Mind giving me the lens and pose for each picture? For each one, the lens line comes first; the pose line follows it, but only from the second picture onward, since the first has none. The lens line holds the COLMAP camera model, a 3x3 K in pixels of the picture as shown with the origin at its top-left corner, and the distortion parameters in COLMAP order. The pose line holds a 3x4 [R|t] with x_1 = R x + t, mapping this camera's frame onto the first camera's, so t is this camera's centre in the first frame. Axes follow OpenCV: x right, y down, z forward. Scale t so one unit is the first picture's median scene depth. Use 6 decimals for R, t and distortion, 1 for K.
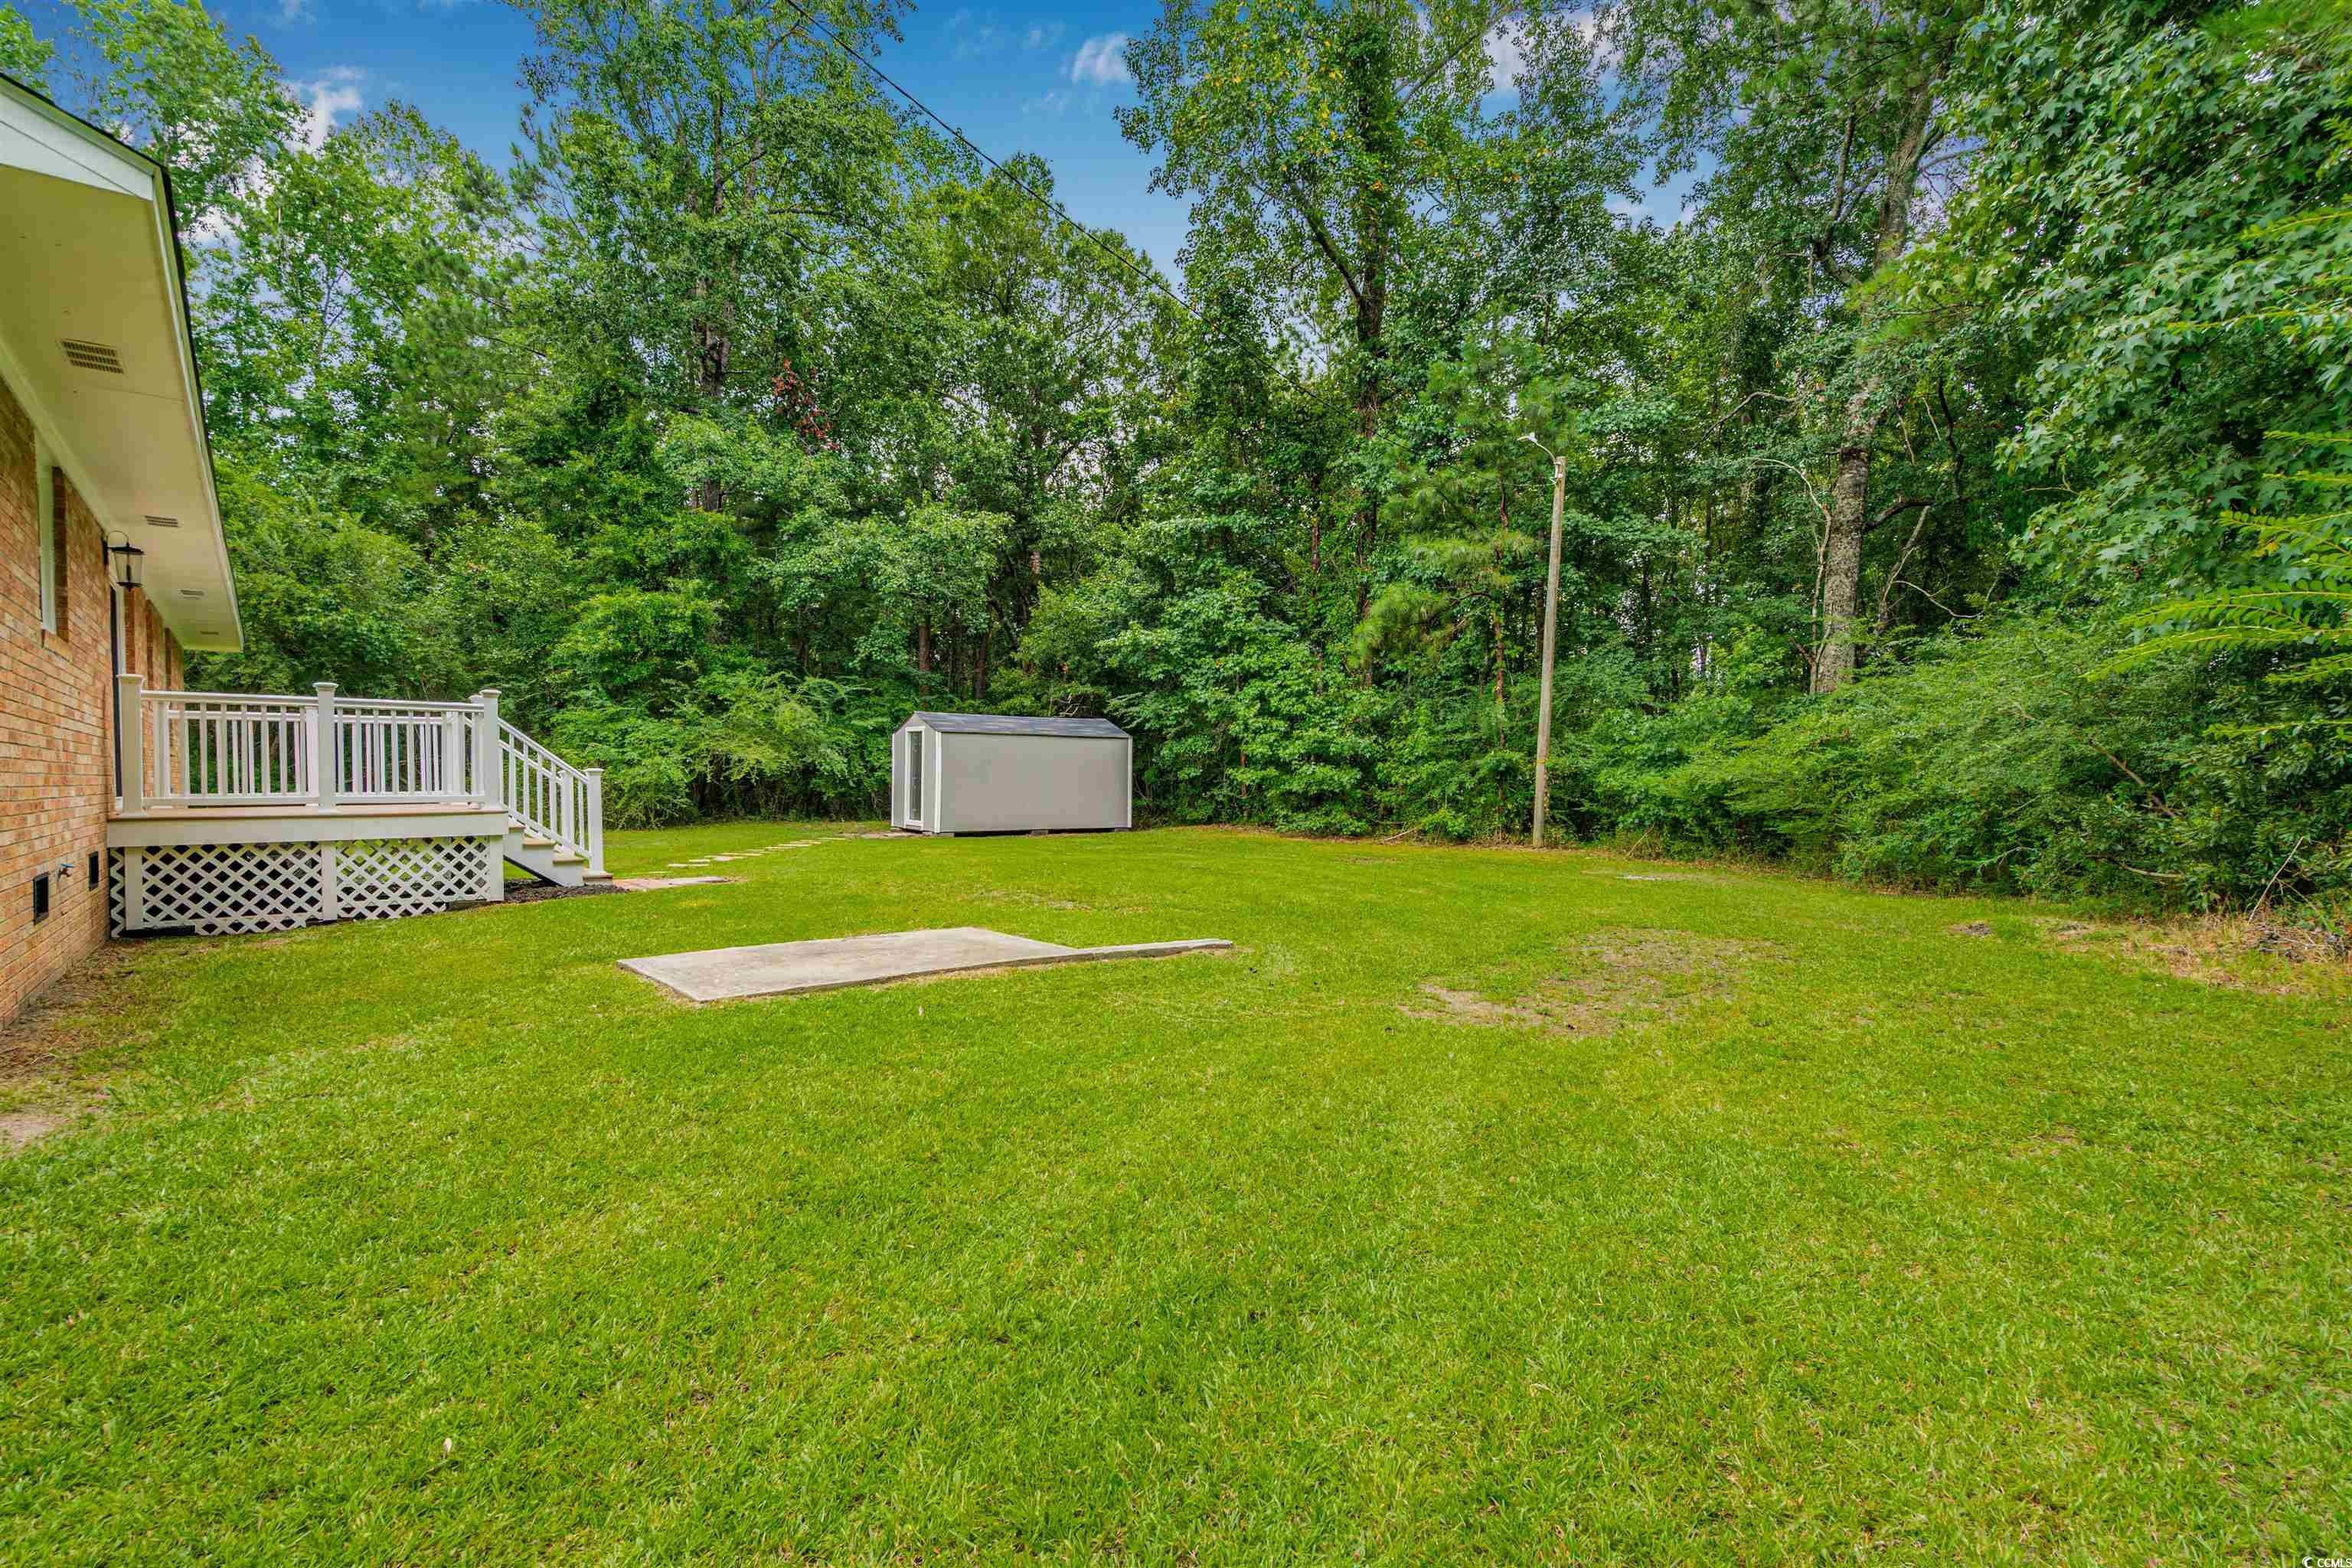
lens RADIAL K [[1077.3, 0, 1165.8], [0, 1077.3, 784.5], [0, 0, 1]] dist [-0.002642, 0.000884]
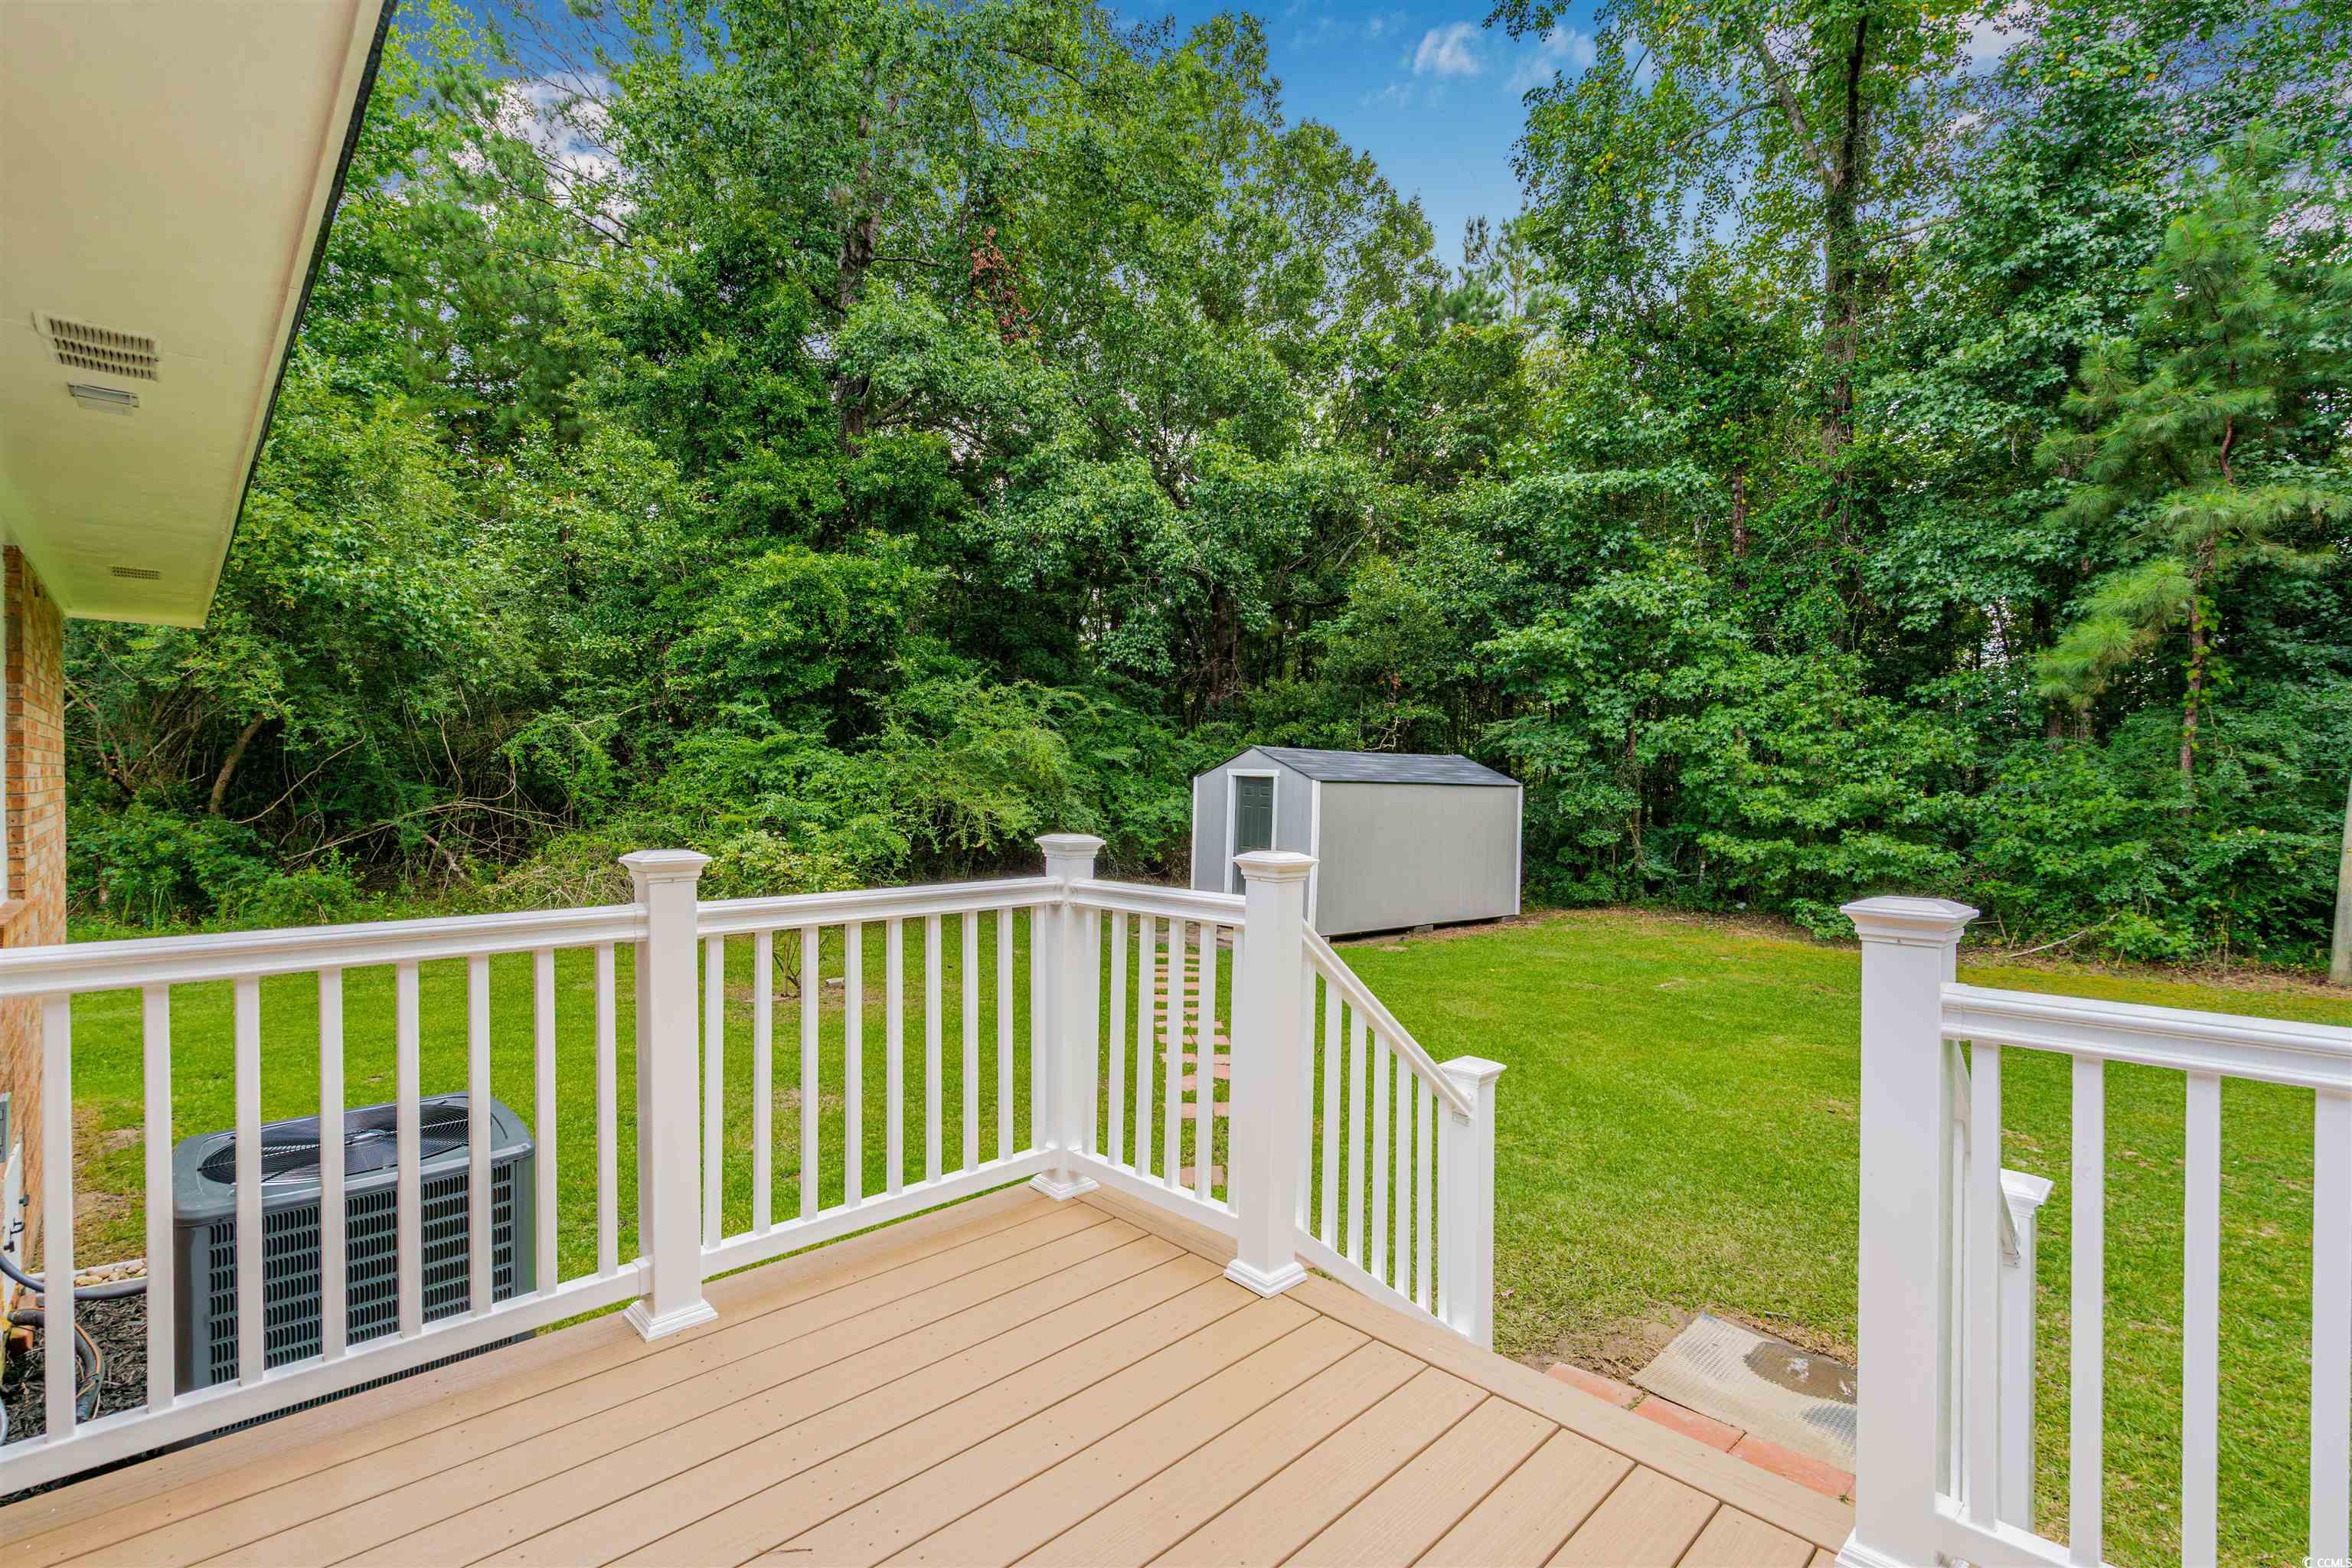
lens RADIAL K [[1077.3, 0, 1165.8], [0, 1077.3, 784.5], [0, 0, 1]] dist [-0.002642, 0.000884]
pose [[0.998058, 0.013995, 0.060697, -0.315665], [-0.013894, 0.999901, -0.002094, -0.041108], [-0.060720, 0.001247, 0.998154, 0.342606]]
